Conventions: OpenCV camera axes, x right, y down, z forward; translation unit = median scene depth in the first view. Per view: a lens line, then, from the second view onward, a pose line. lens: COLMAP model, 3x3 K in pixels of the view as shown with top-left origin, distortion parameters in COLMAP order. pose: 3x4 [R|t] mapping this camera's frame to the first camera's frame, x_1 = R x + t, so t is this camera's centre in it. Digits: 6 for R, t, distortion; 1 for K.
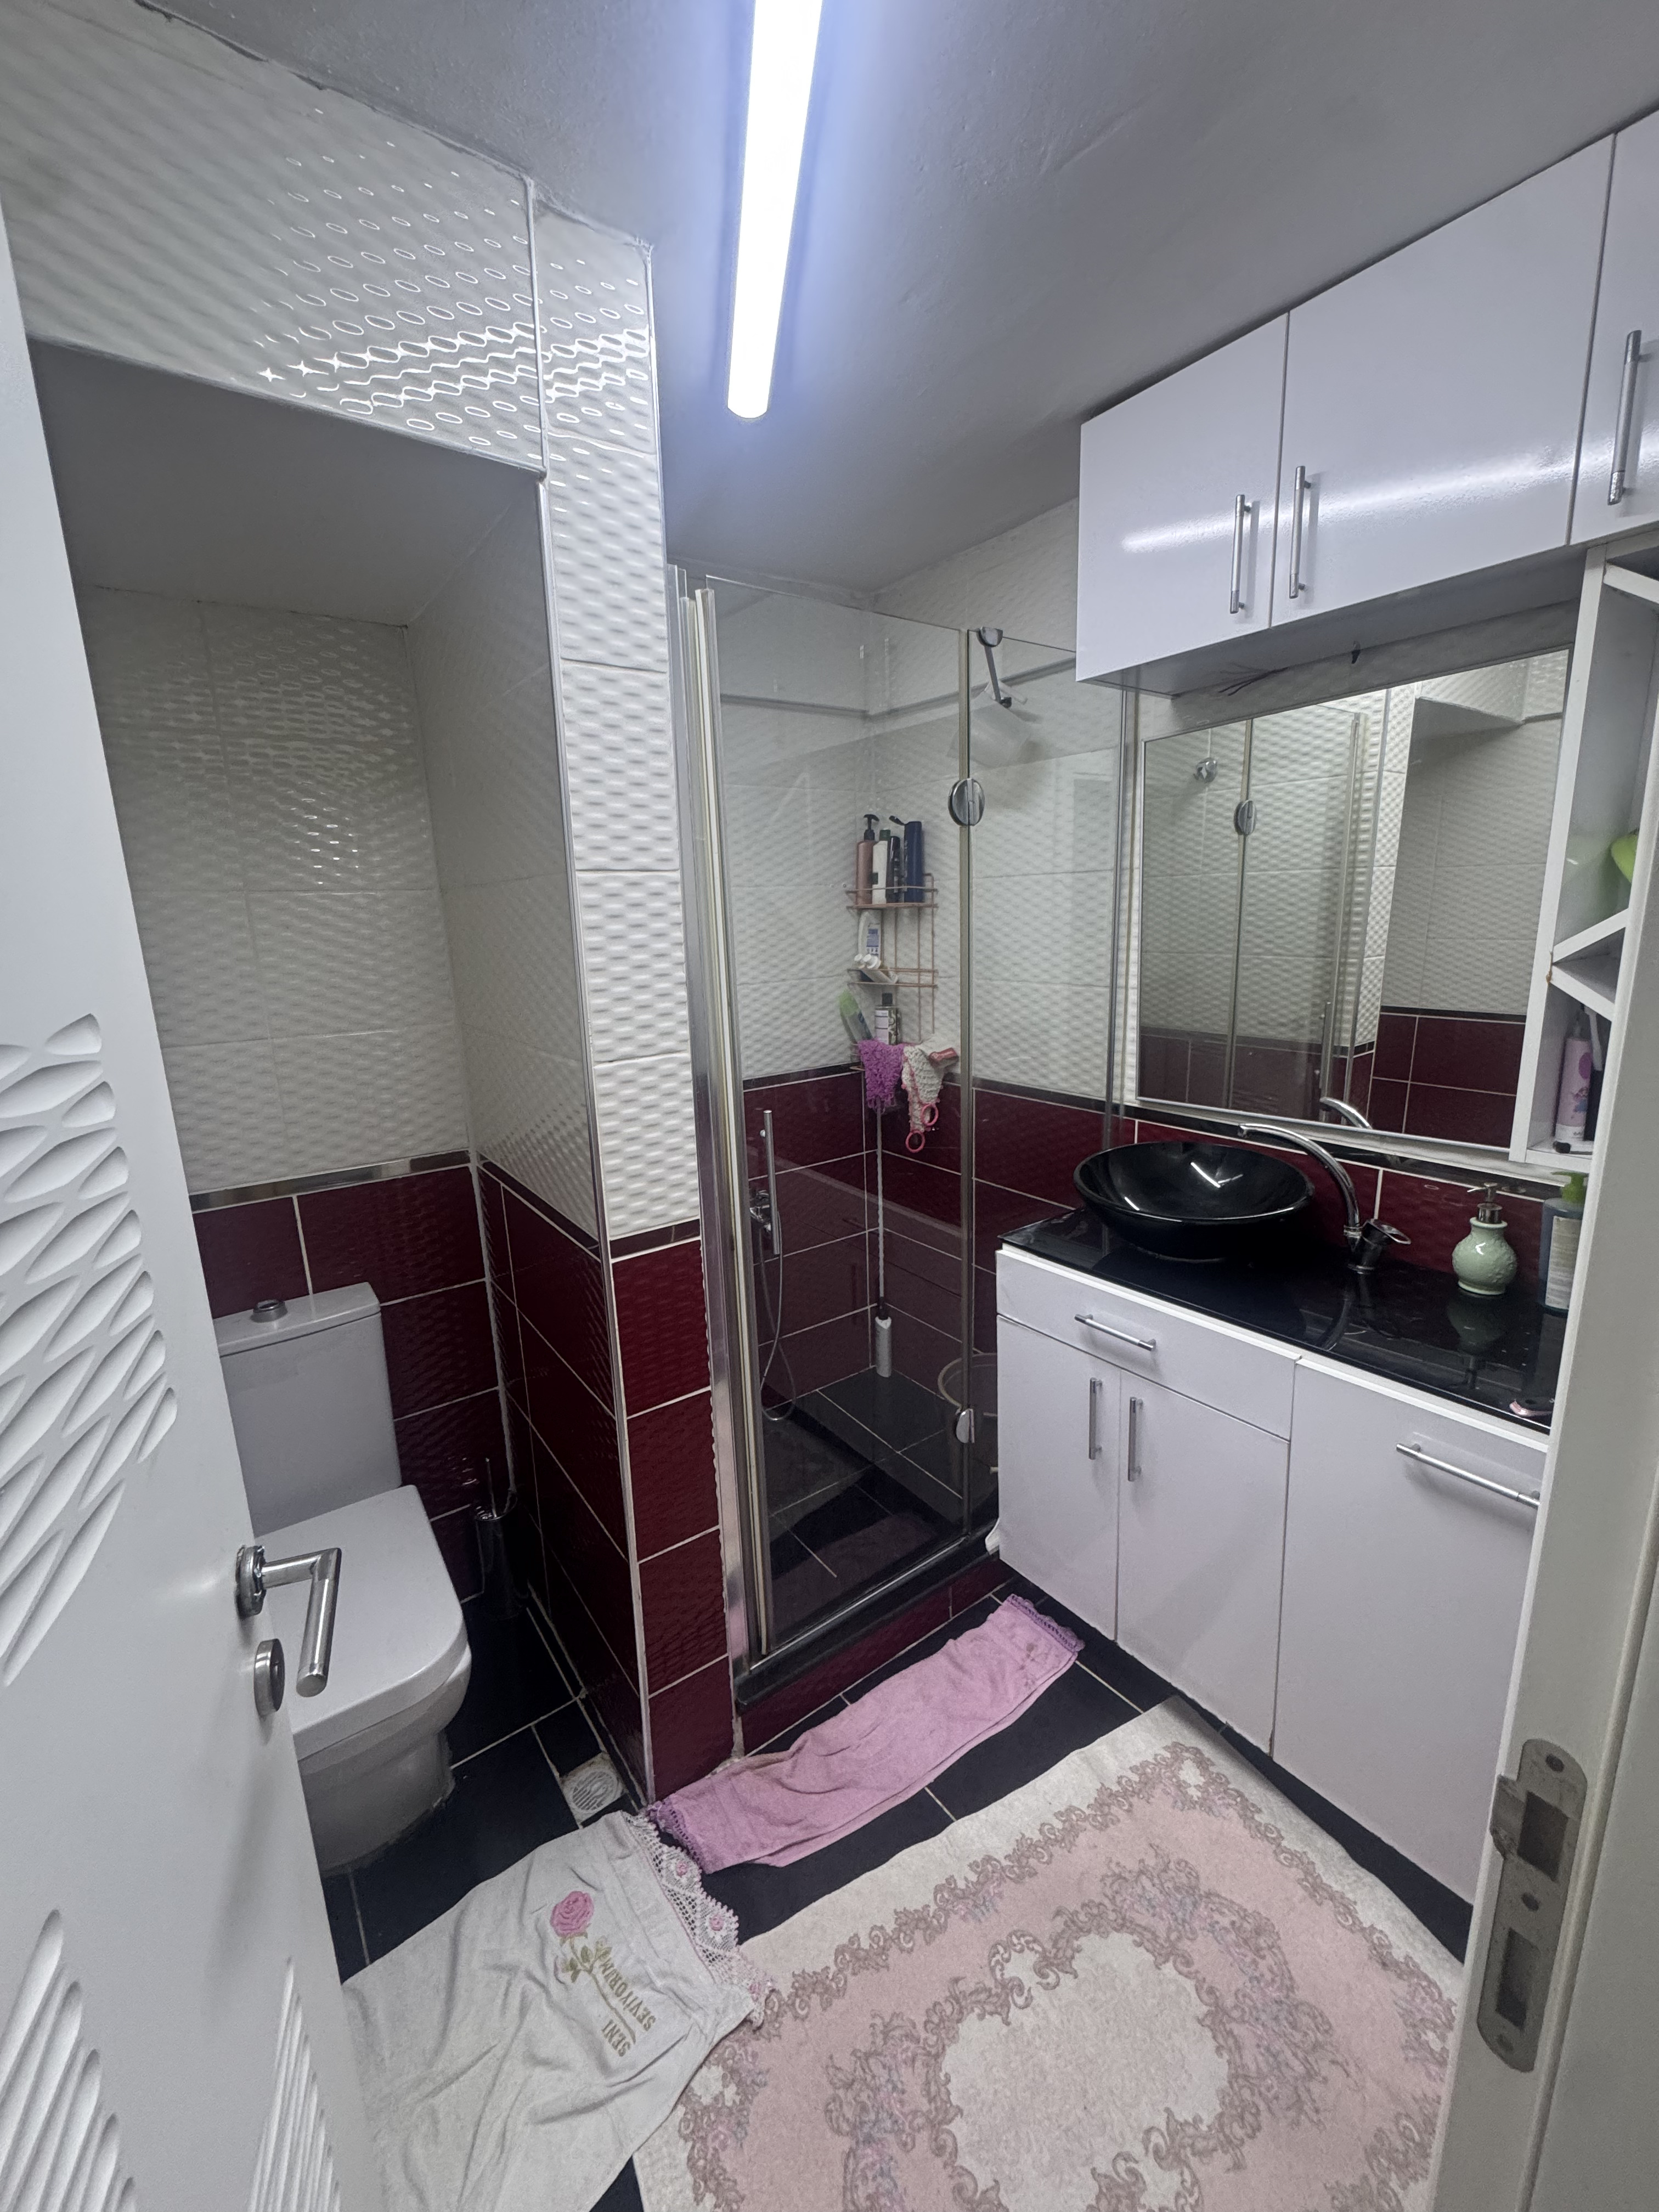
lens RADIAL K [[886.3, 0, 832.8], [0, 886.3, 1104.9], [0, 0, 1]] dist [-0.005734, 0.000623]
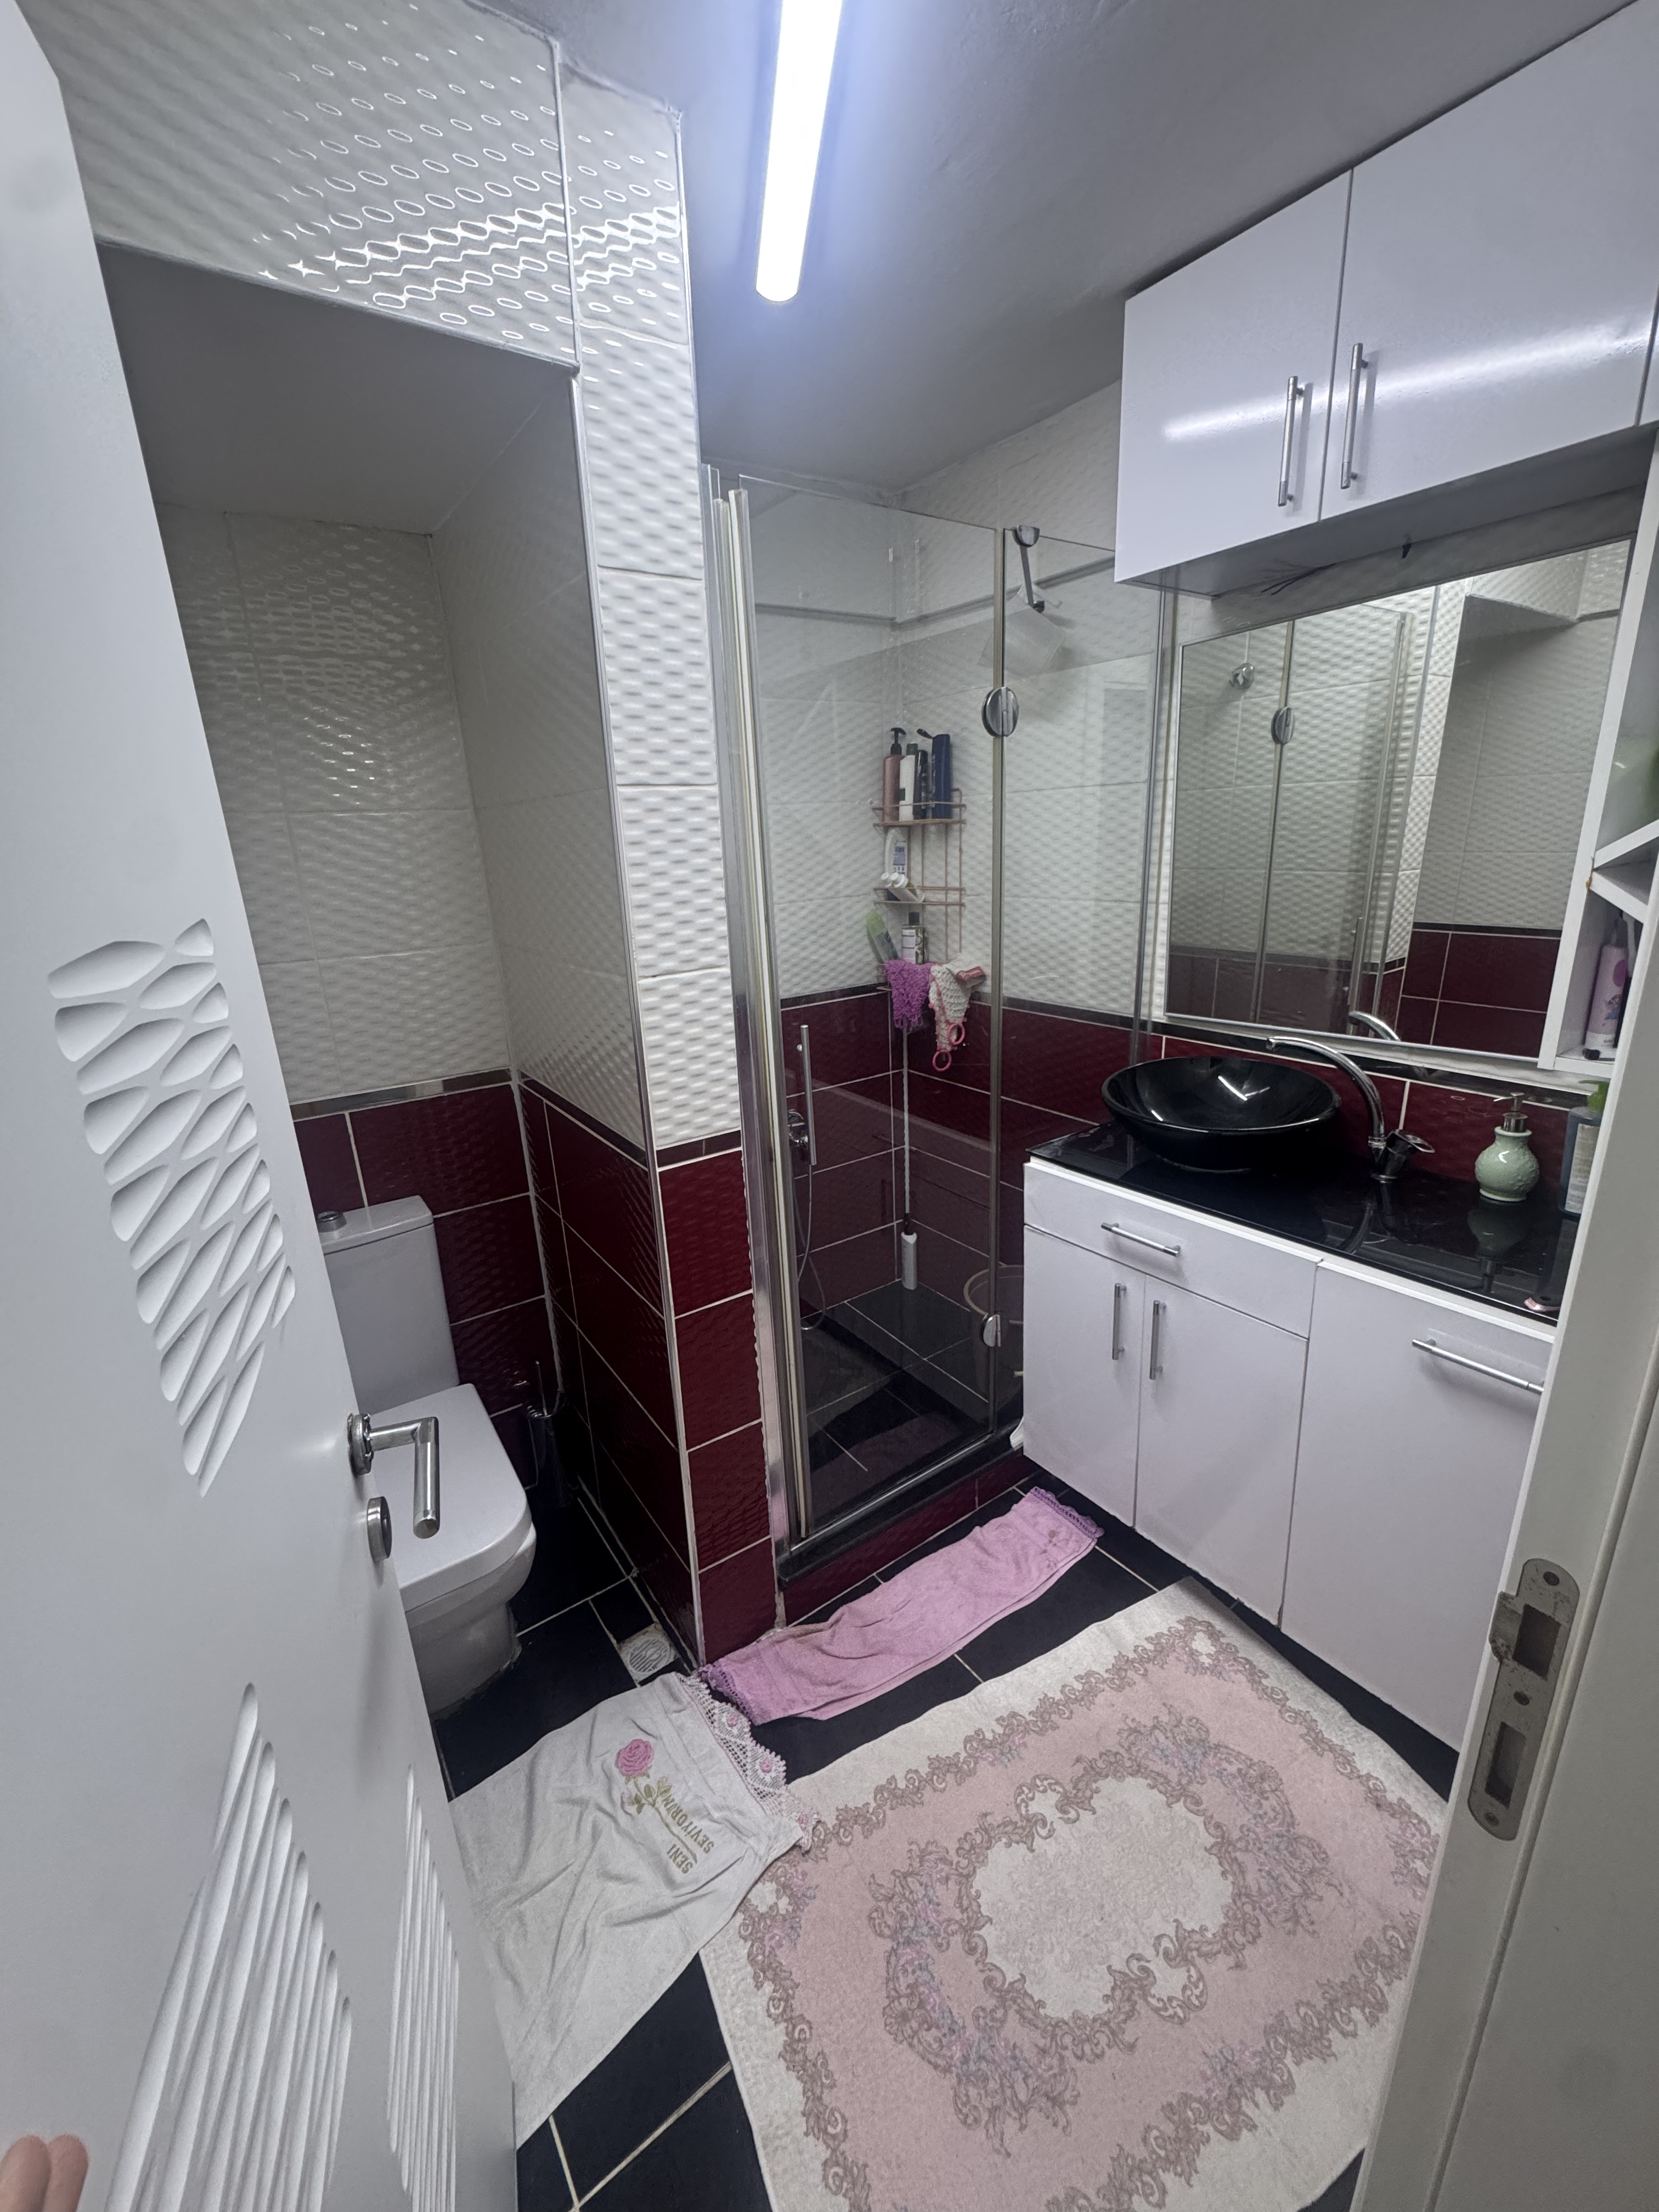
lens RADIAL K [[886.3, 0, 832.5], [0, 886.3, 1105.5], [0, 0, 1]] dist [-0.005734, 0.000623]
pose [[0.999794, -0.005014, -0.019647, -0.020494], [0.006622, 0.996558, 0.082633, 0.013678], [0.019165, -0.082746, 0.996386, -0.025191]]
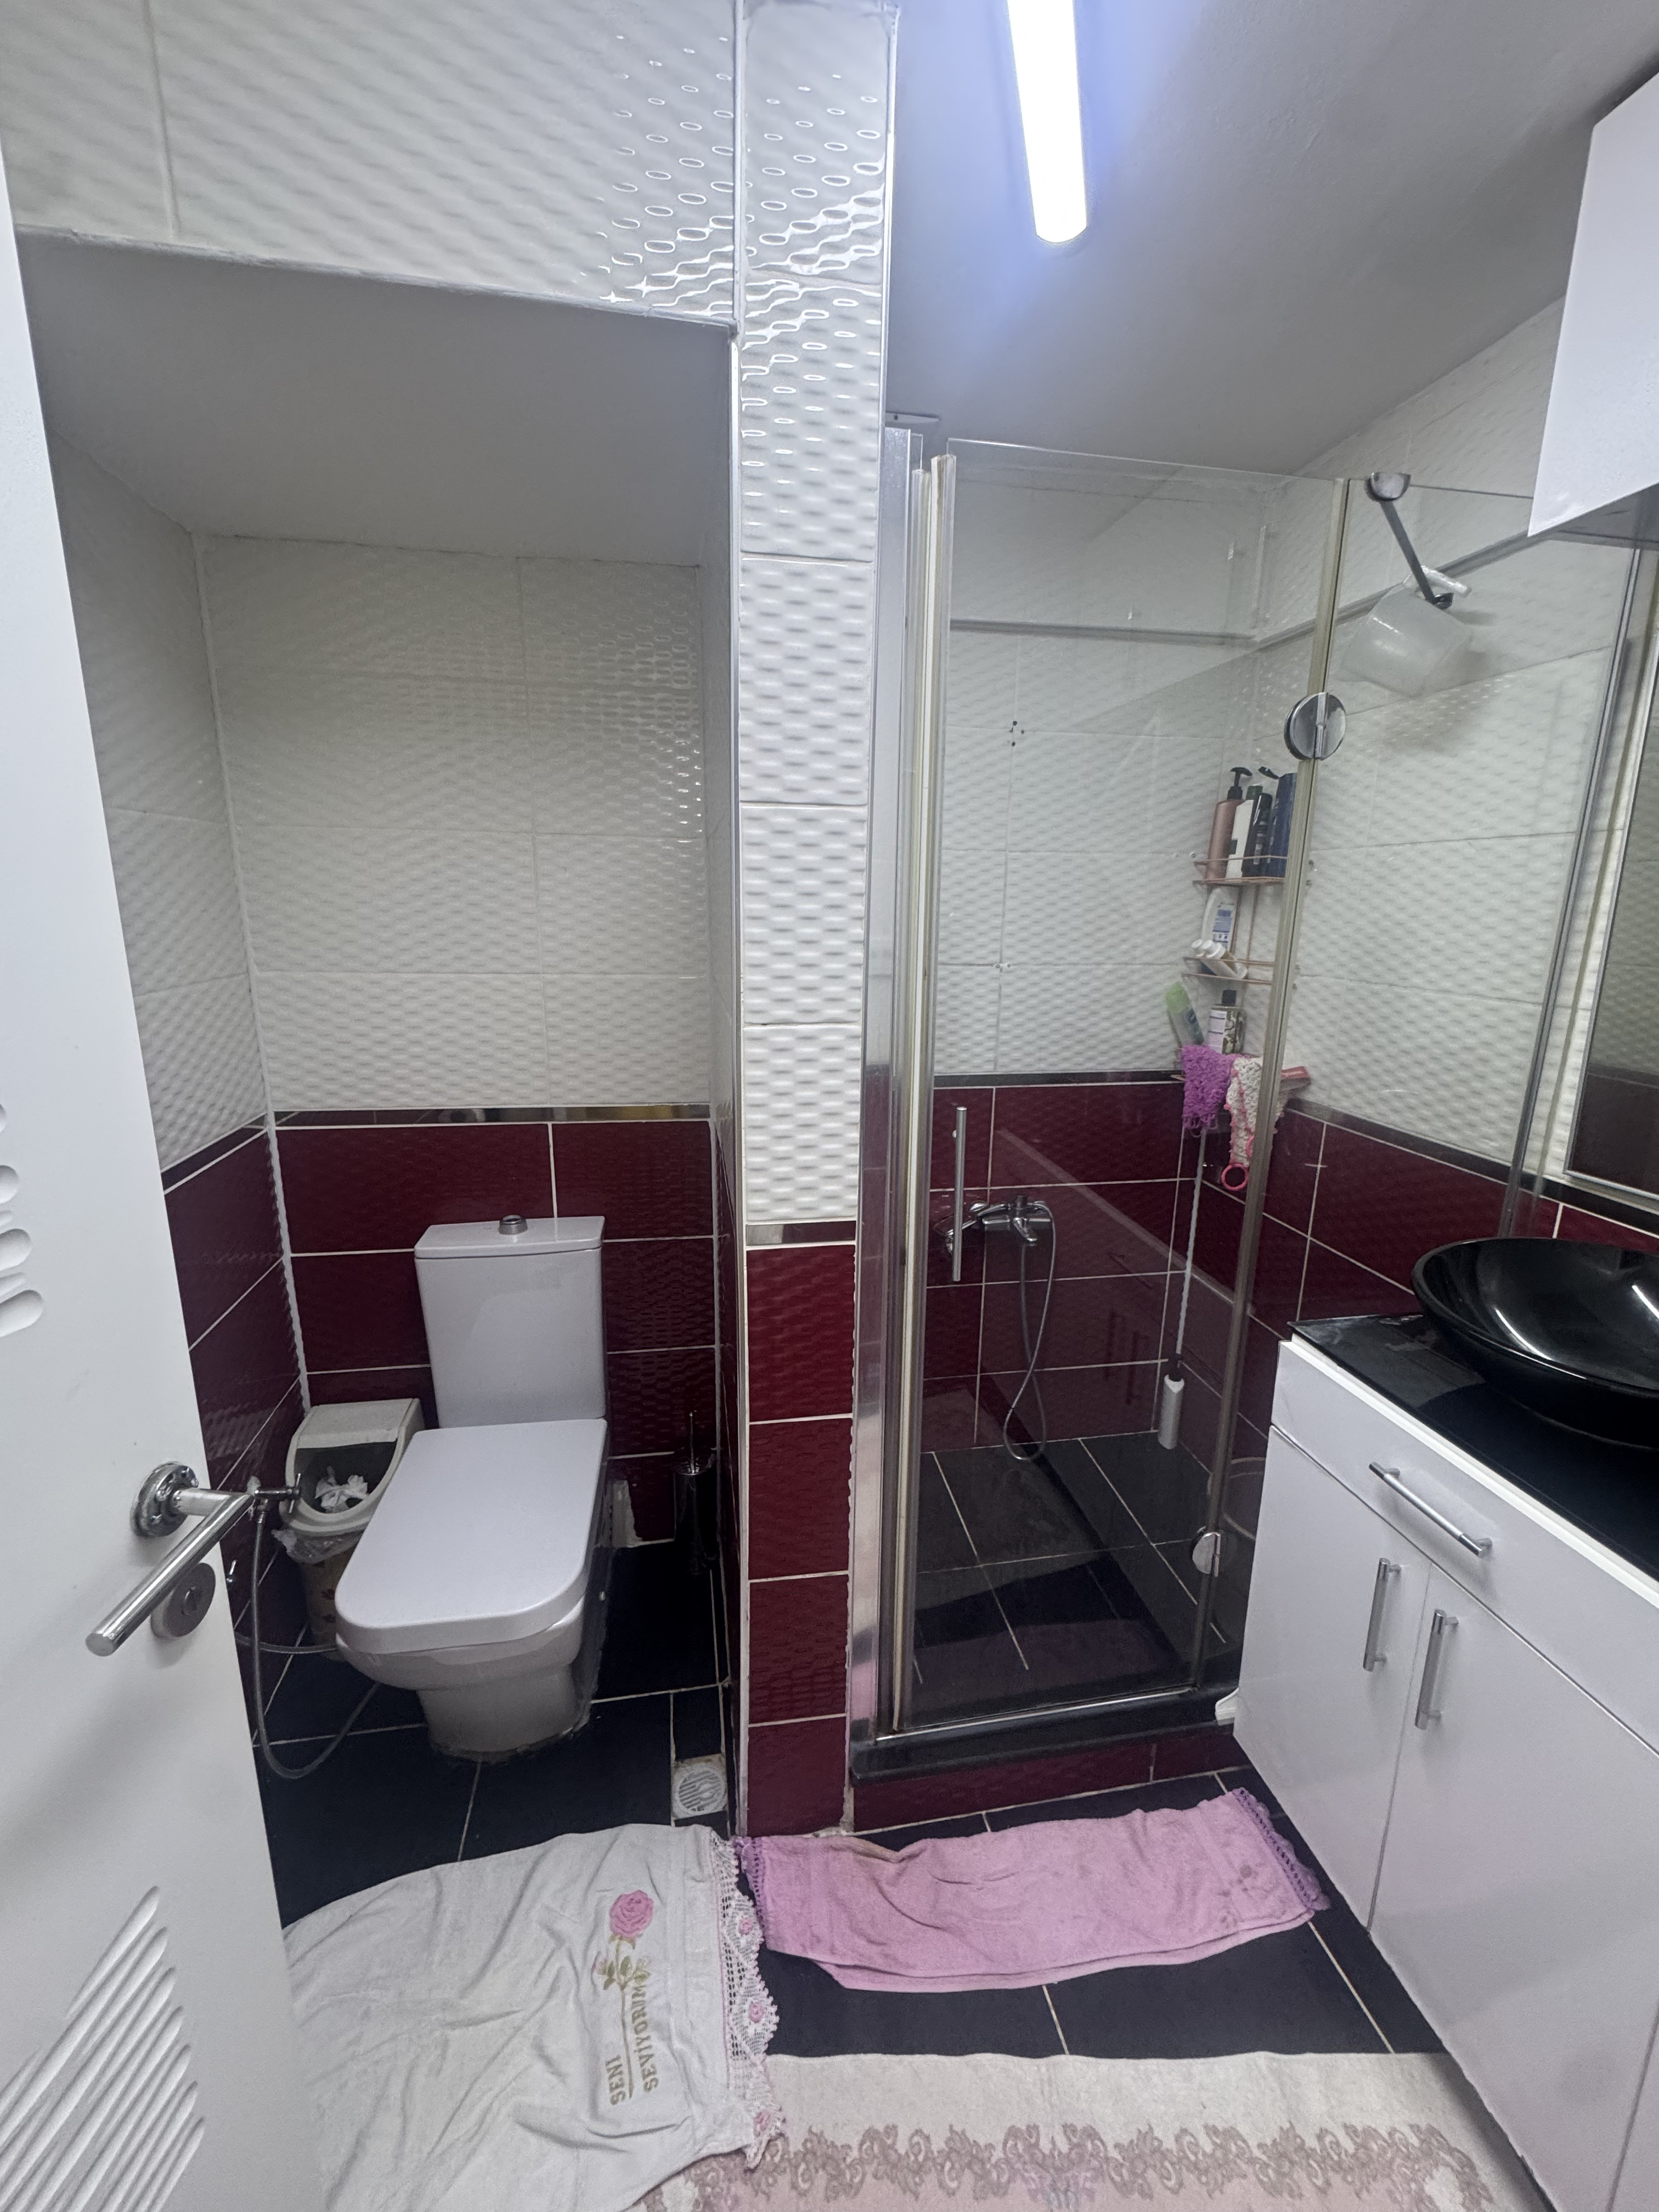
lens RADIAL K [[886.3, 0, 829.0], [0, 886.3, 1104.4], [0, 0, 1]] dist [-0.005734, 0.000623]
pose [[0.893957, 0.143281, -0.424631, 0.157382], [-0.136900, 0.989531, 0.045684, -0.016247], [0.426732, 0.017293, 0.904213, 0.196394]]
